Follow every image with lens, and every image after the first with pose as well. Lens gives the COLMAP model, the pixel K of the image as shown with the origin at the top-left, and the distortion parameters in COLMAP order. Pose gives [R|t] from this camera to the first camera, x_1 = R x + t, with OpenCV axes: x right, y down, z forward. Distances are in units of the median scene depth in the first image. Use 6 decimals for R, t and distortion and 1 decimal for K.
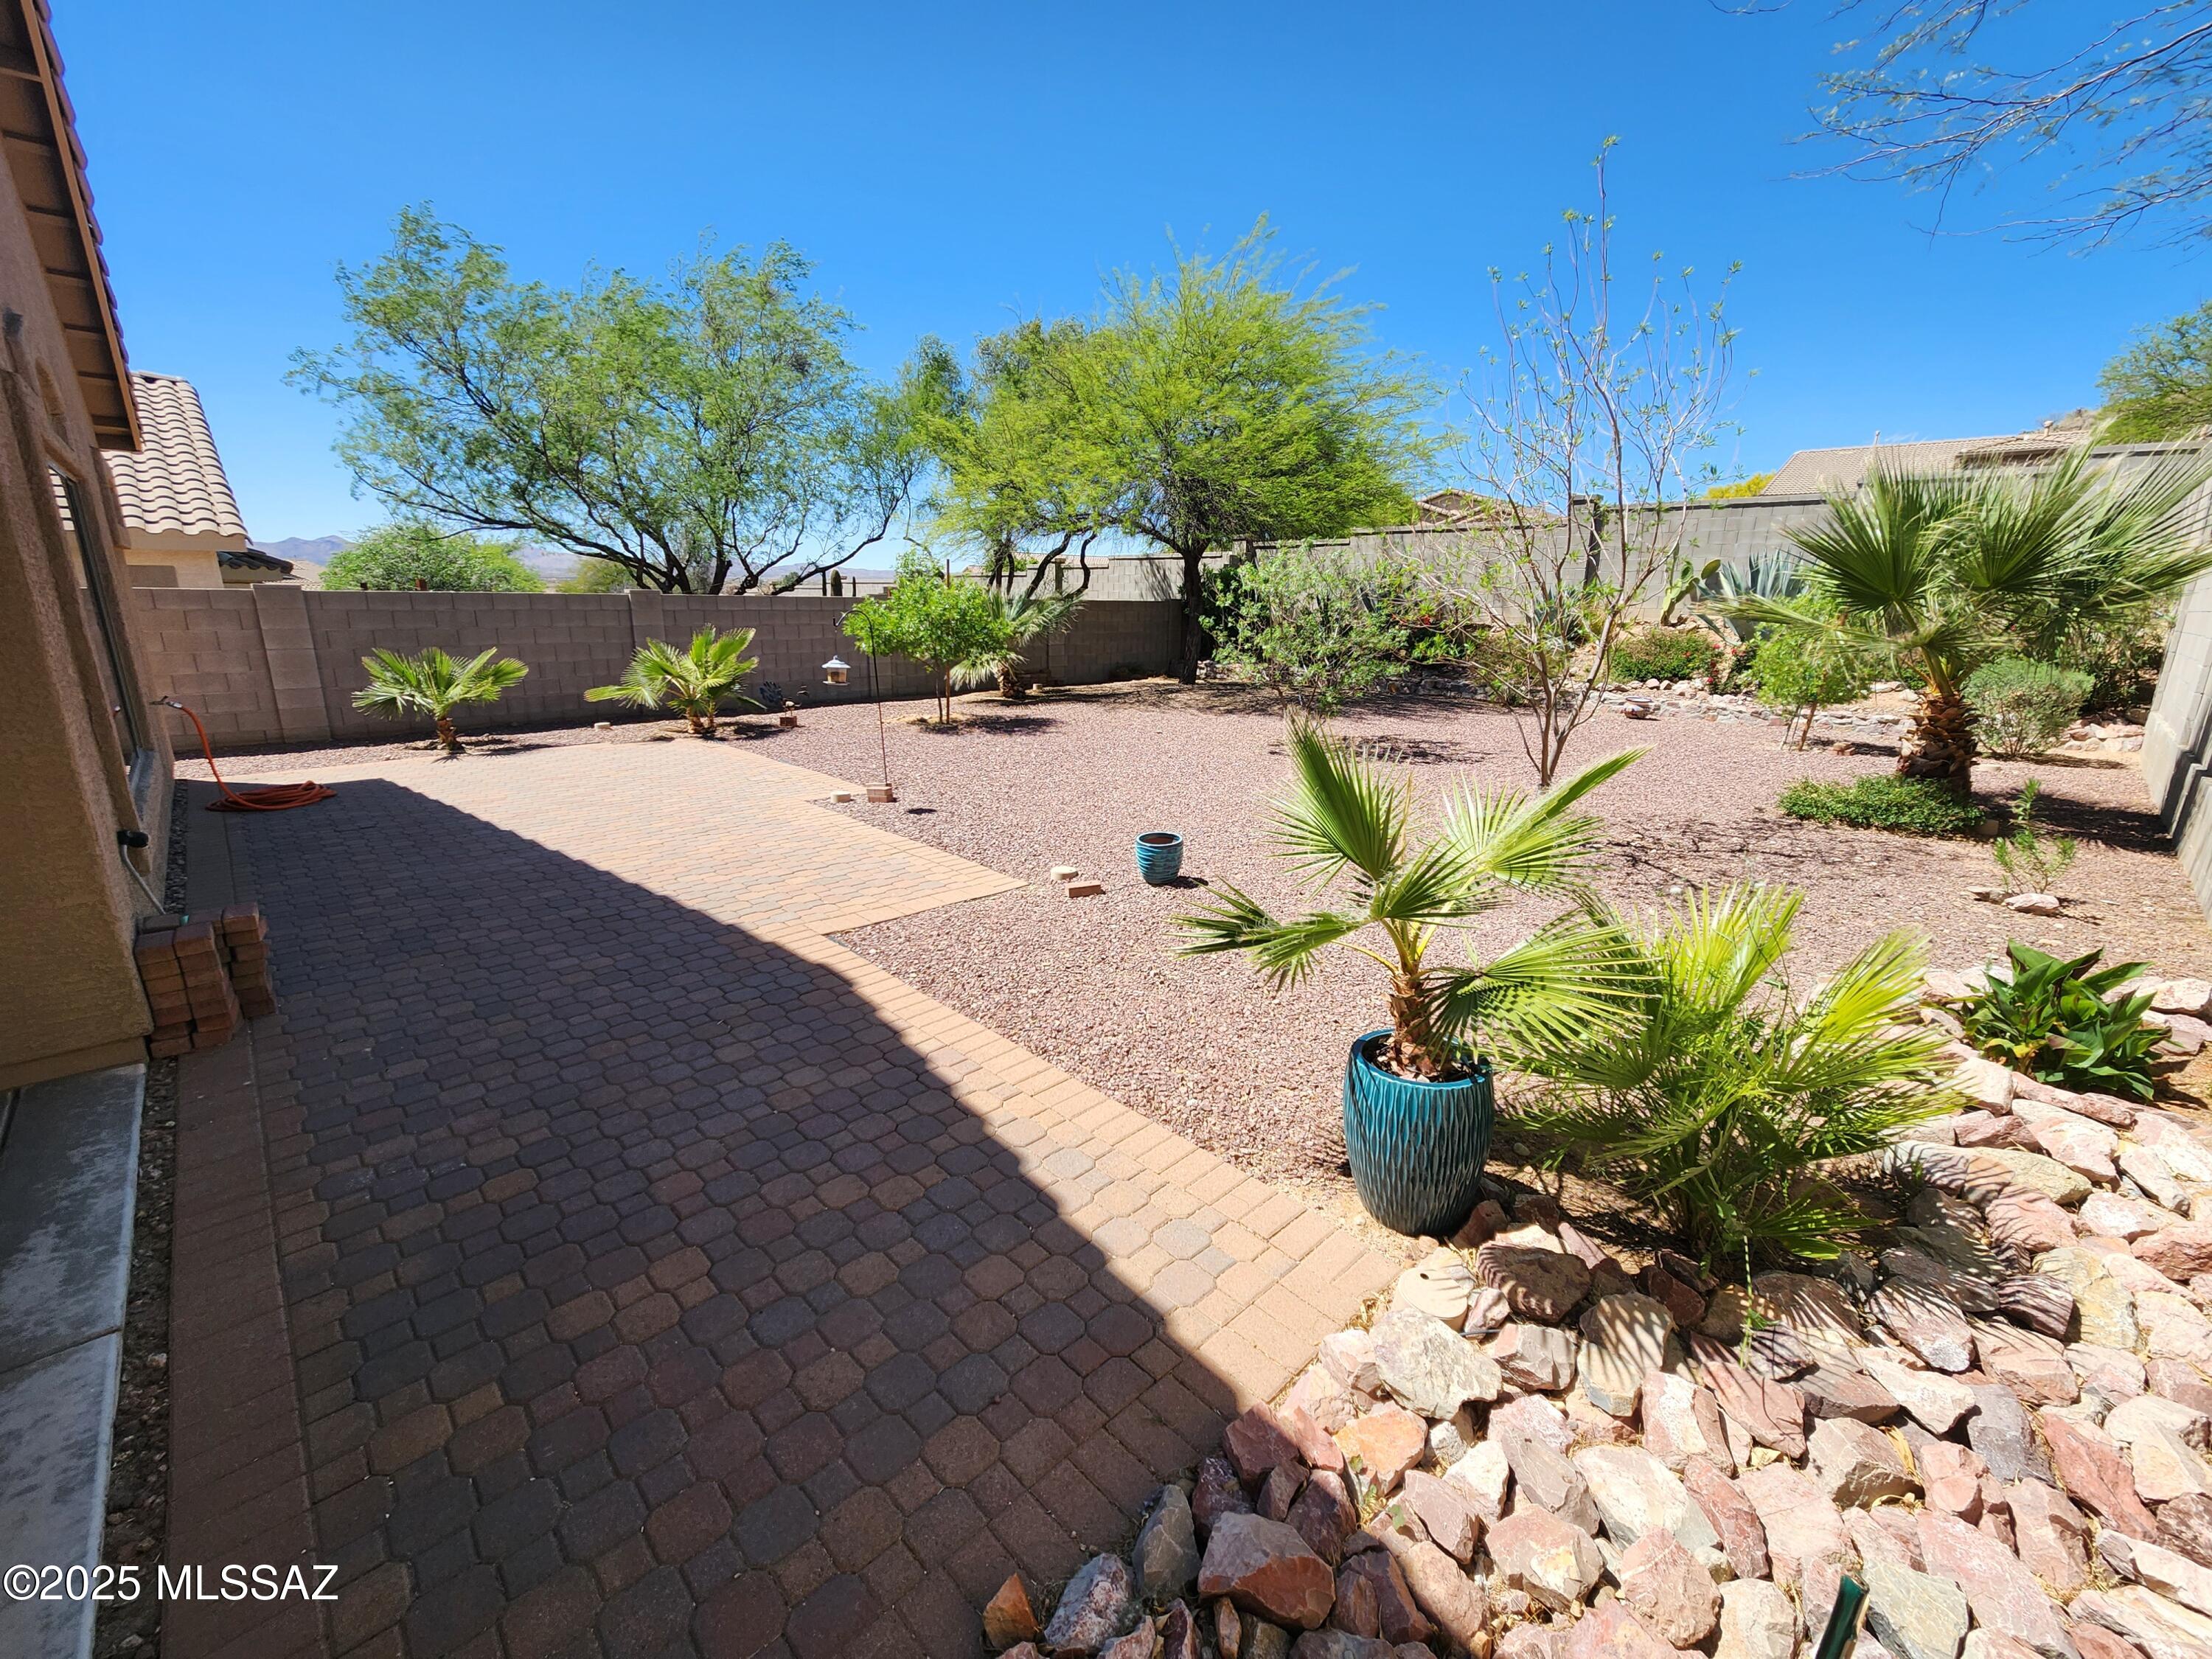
lens RADIAL K [[905.5, 0, 1103.4], [0, 905.5, 831.6], [0, 0, 1]] dist [0.002254, -0.001322]
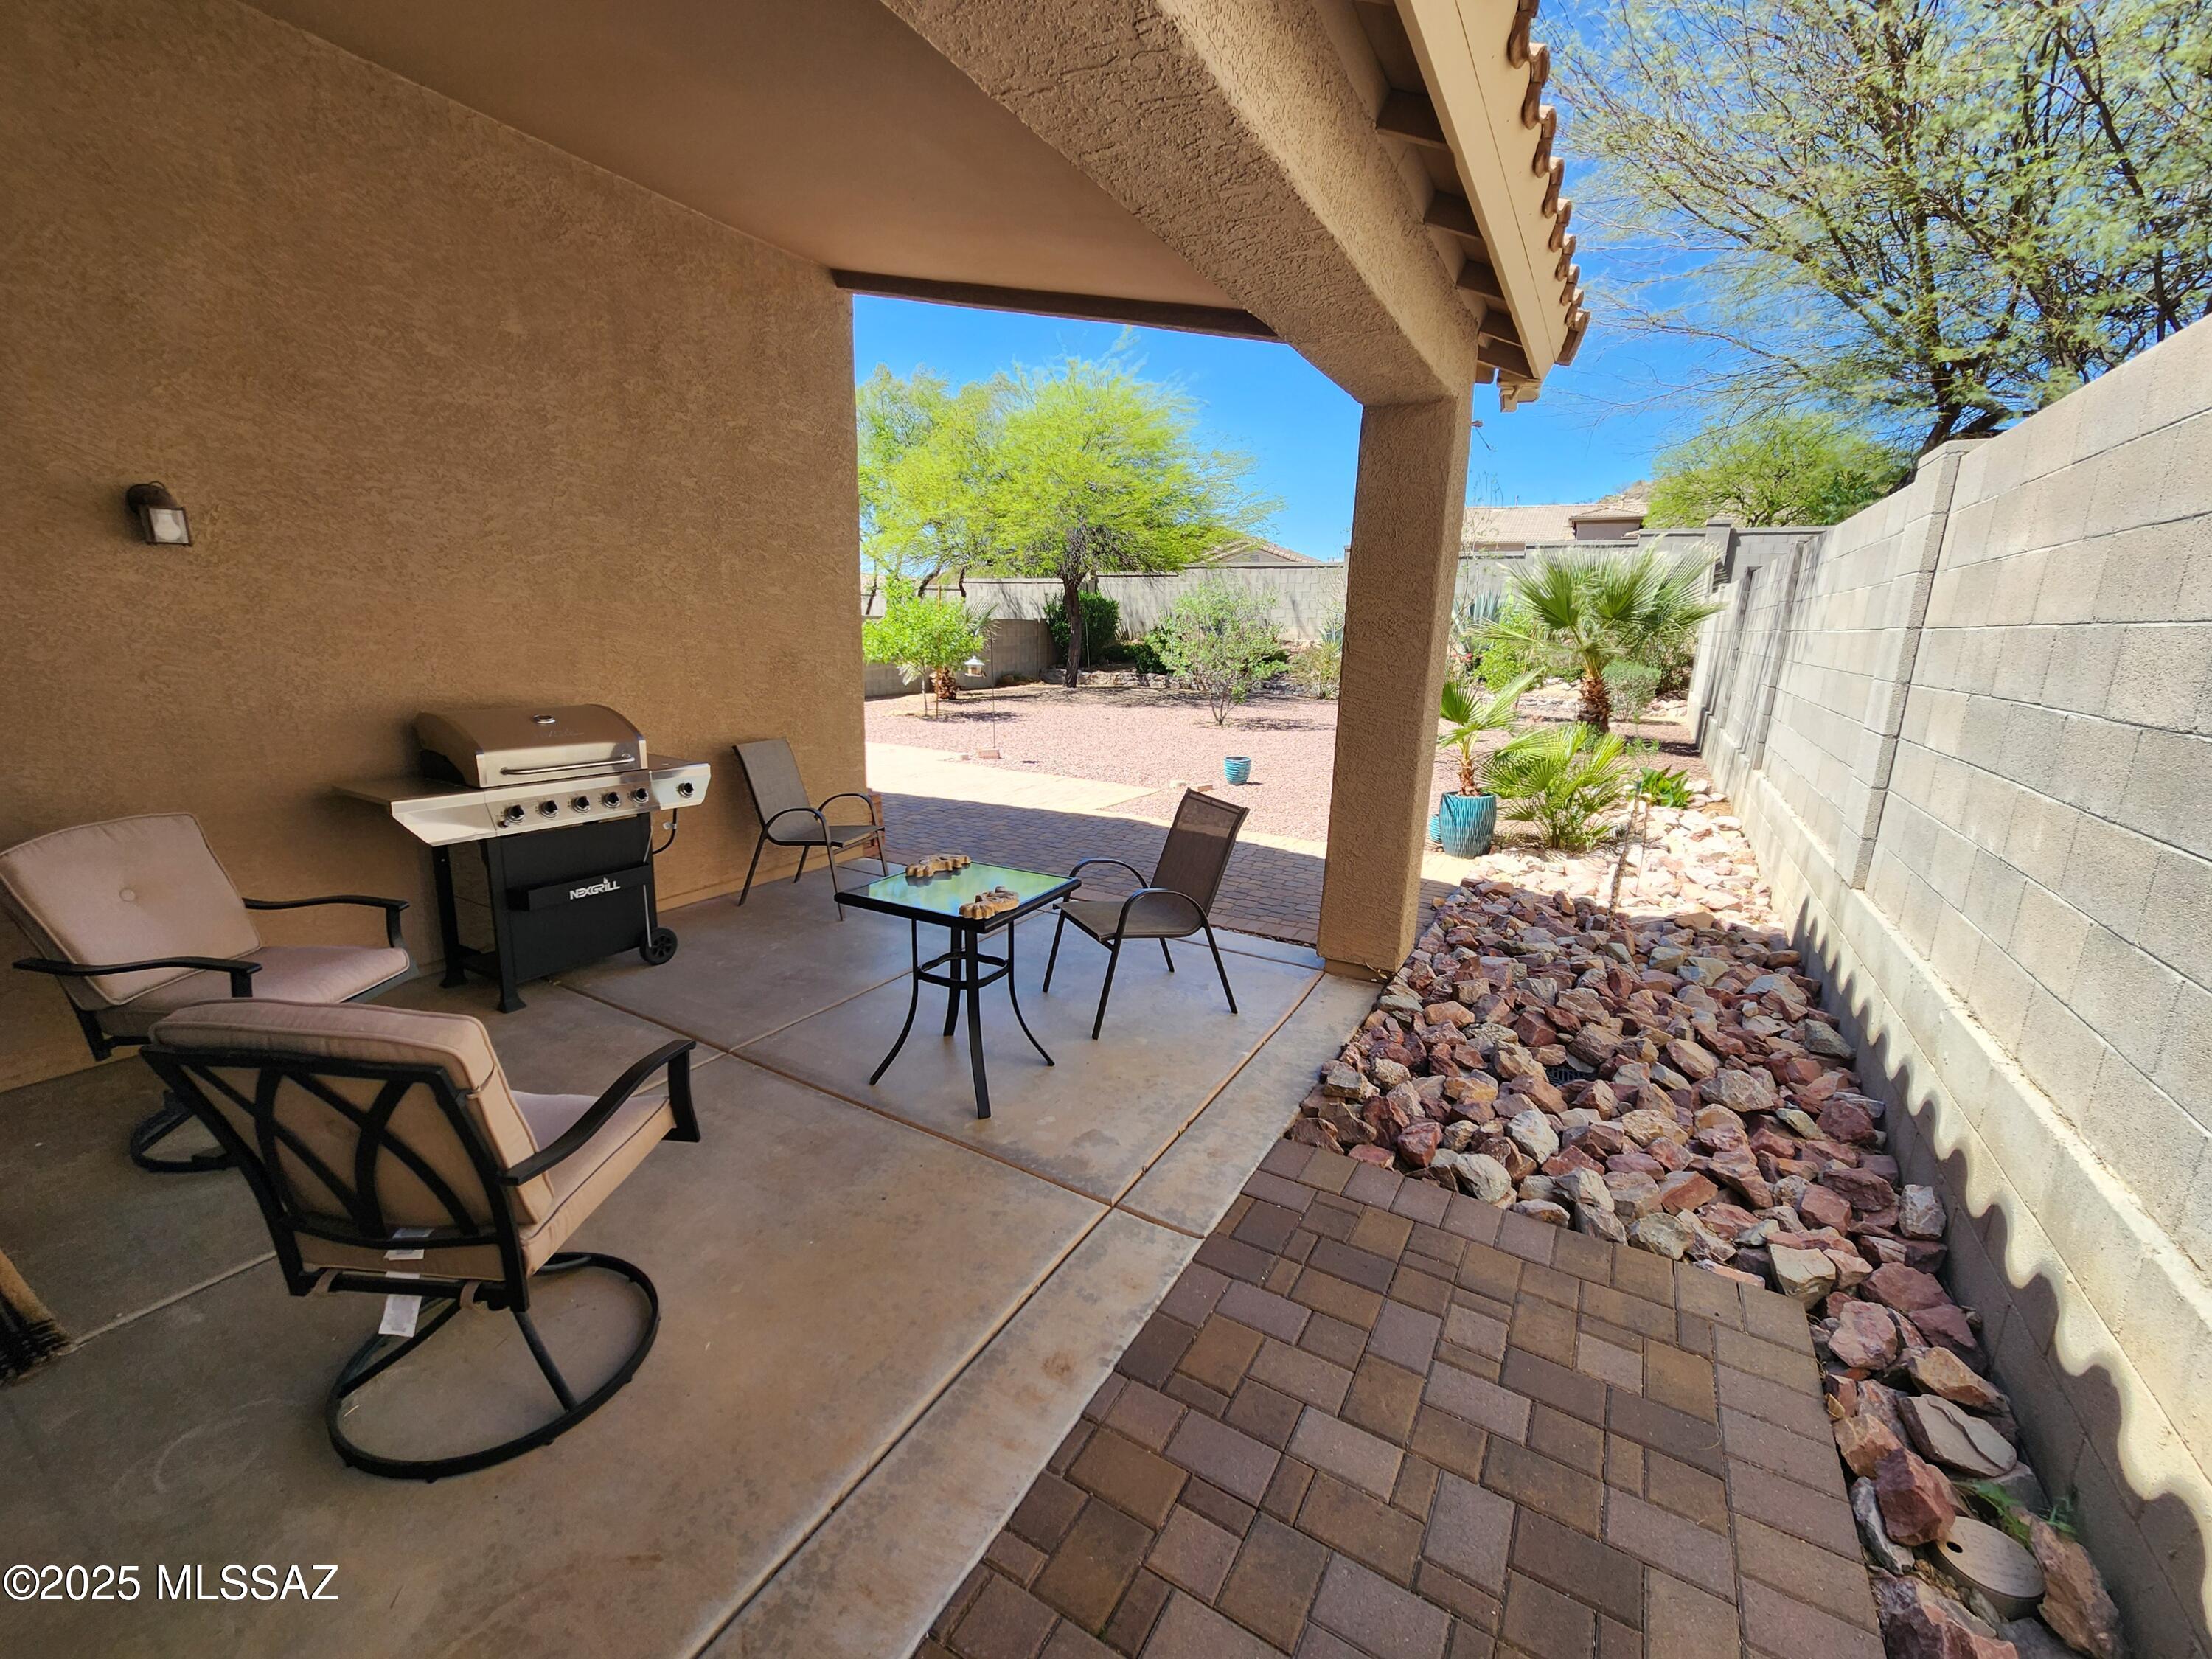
lens RADIAL K [[905.5, 0, 1101.5], [0, 905.5, 828.2], [0, 0, 1]] dist [0.002254, -0.001322]
pose [[0.962233, -0.051242, 0.267362, -0.430056], [0.056994, 0.998279, -0.013795, 0.097924], [-0.266195, 0.028512, 0.963497, -0.389940]]
